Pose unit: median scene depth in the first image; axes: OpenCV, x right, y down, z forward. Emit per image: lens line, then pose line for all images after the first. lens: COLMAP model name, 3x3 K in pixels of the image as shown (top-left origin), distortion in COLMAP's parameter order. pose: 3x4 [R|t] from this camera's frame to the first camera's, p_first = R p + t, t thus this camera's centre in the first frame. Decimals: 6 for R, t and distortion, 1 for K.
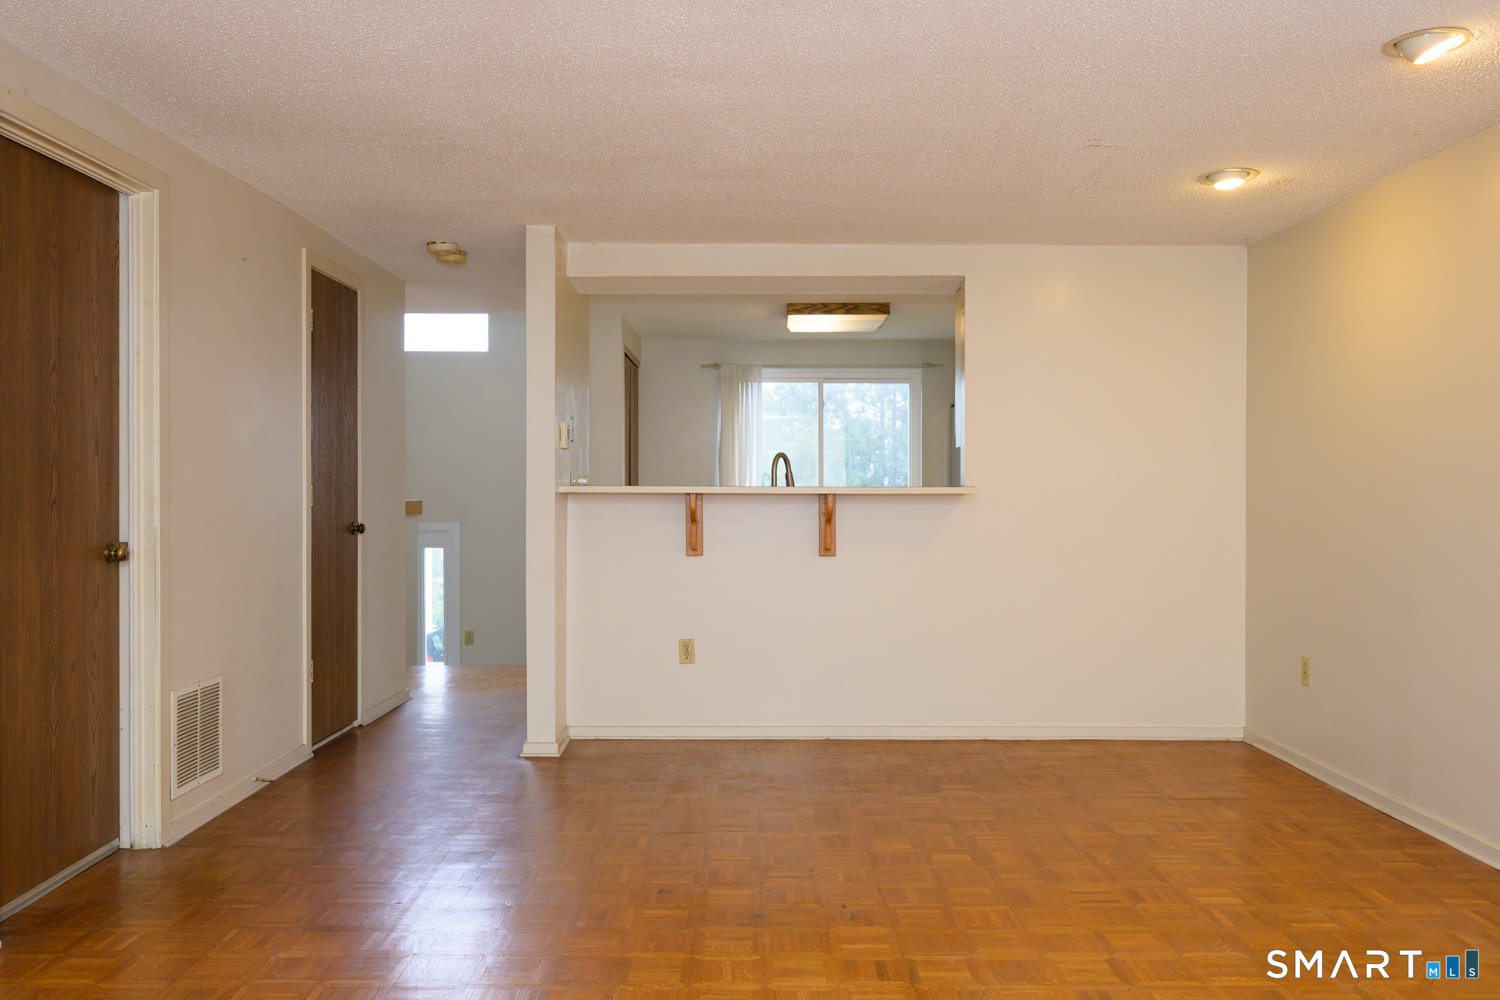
lens RADIAL K [[1165.2, 0, 750.0], [0, 1165.2, 500.0], [0, 0, 1]] dist [-0.002548, 0.003855]
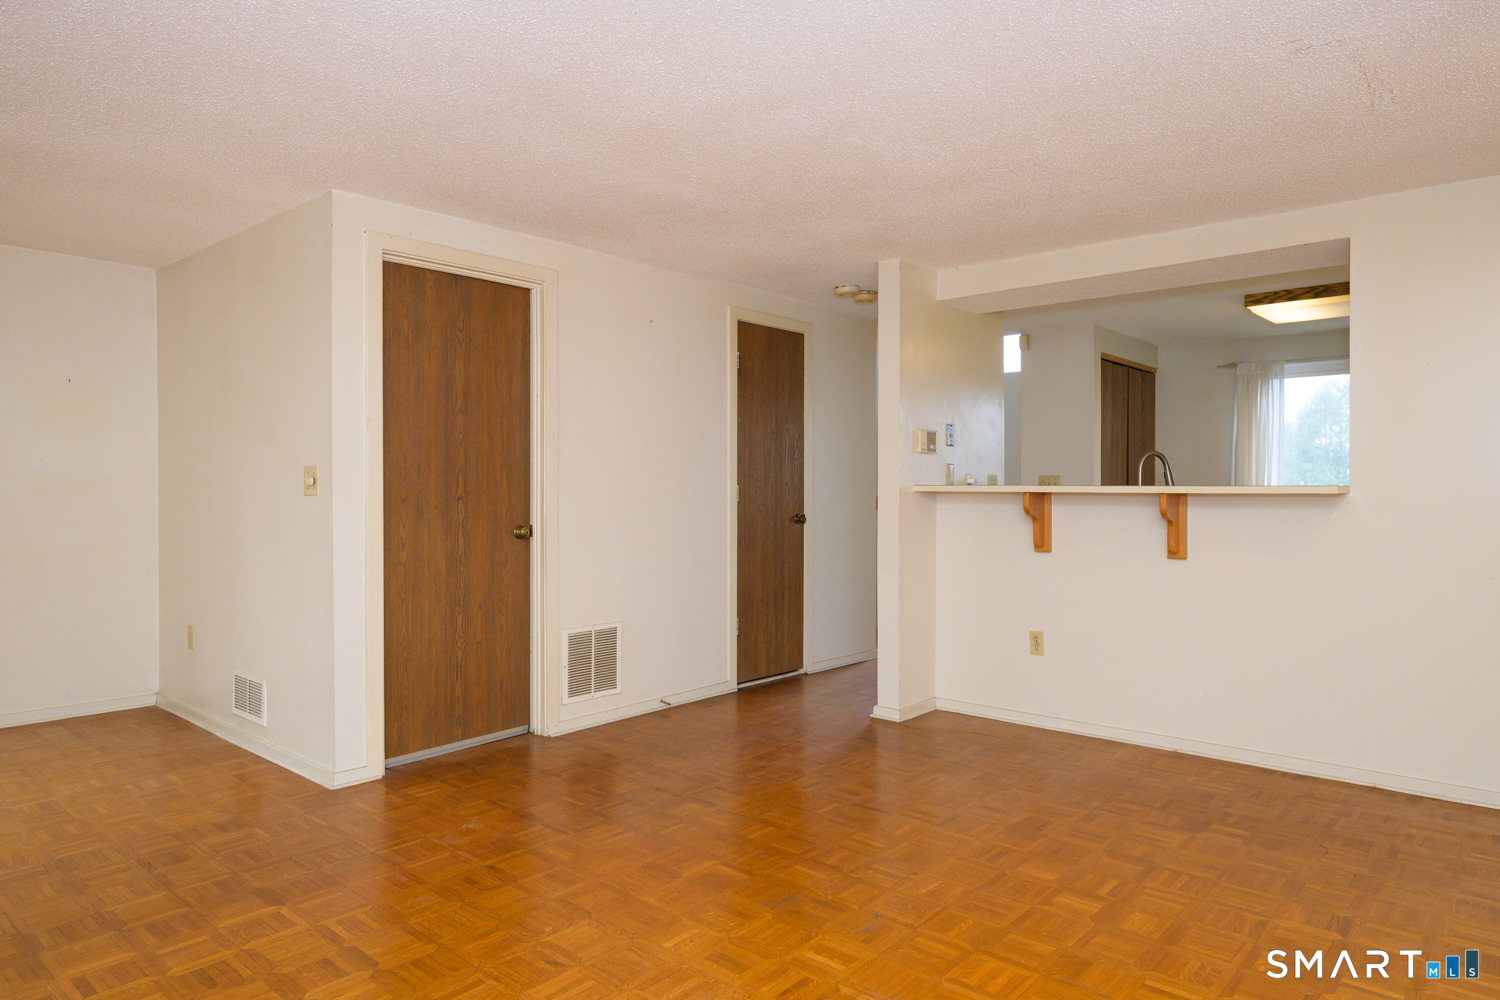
lens RADIAL K [[925.5, 0, 750.0], [0, 925.5, 500.0], [0, 0, 1]] dist [-0.002774, 0.001434]
pose [[0.753333, 0.008349, -0.657586, 0.320990], [-0.005353, 0.999964, 0.006562, -0.003288], [0.657617, -0.001423, 0.753351, 0.218501]]
